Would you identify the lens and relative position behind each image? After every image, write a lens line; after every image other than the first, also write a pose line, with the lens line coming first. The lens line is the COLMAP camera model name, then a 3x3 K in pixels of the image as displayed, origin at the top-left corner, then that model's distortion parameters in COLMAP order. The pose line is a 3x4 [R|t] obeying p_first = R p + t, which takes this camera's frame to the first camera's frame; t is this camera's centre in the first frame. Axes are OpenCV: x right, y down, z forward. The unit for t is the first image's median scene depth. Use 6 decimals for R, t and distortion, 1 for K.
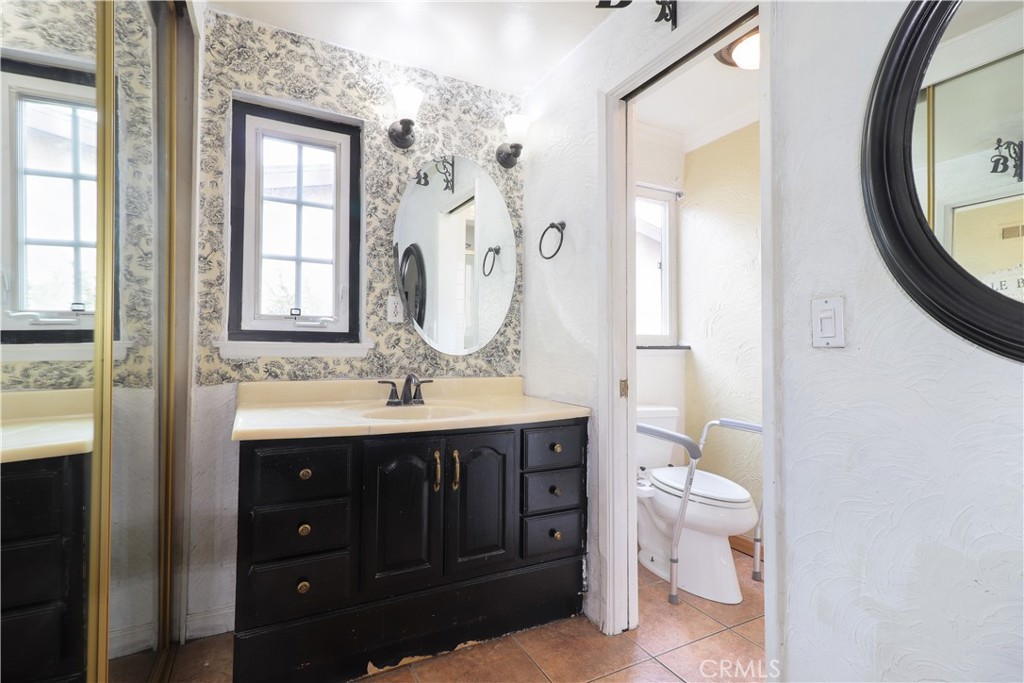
lens RADIAL K [[482.0, 0, 510.5], [0, 482.0, 334.9], [0, 0, 1]] dist [0.011031, 0.000095]
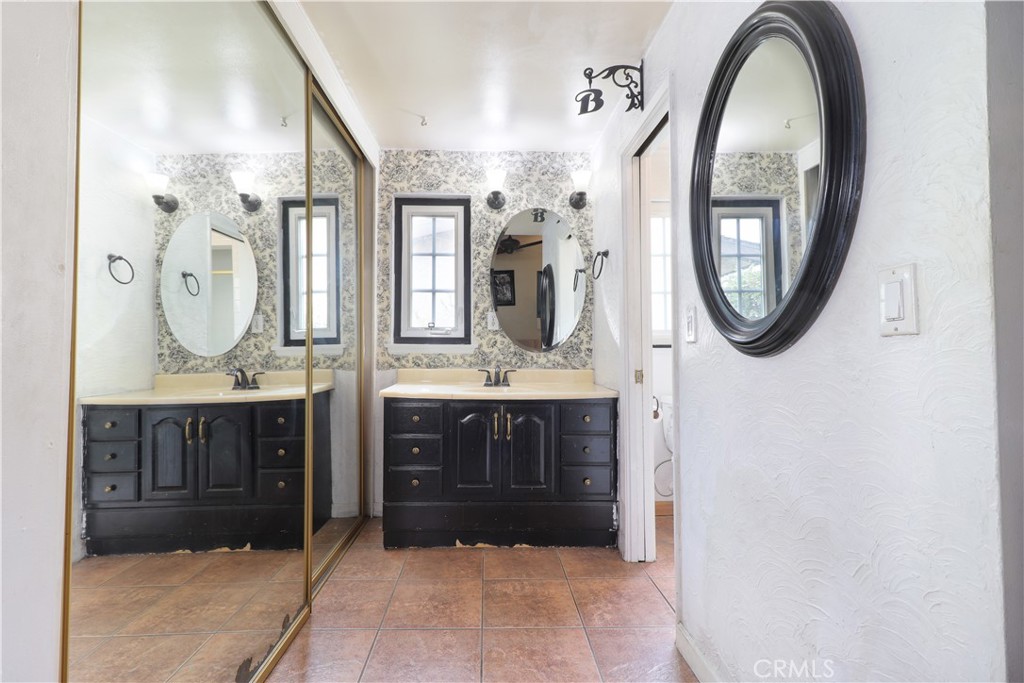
lens RADIAL K [[482.0, 0, 510.5], [0, 482.0, 334.9], [0, 0, 1]] dist [0.011031, 0.000095]
pose [[0.909595, -0.019150, -0.415055, 0.439832], [0.015871, 0.999810, -0.011348, 0.006756], [0.415193, 0.003735, 0.909726, -0.318304]]
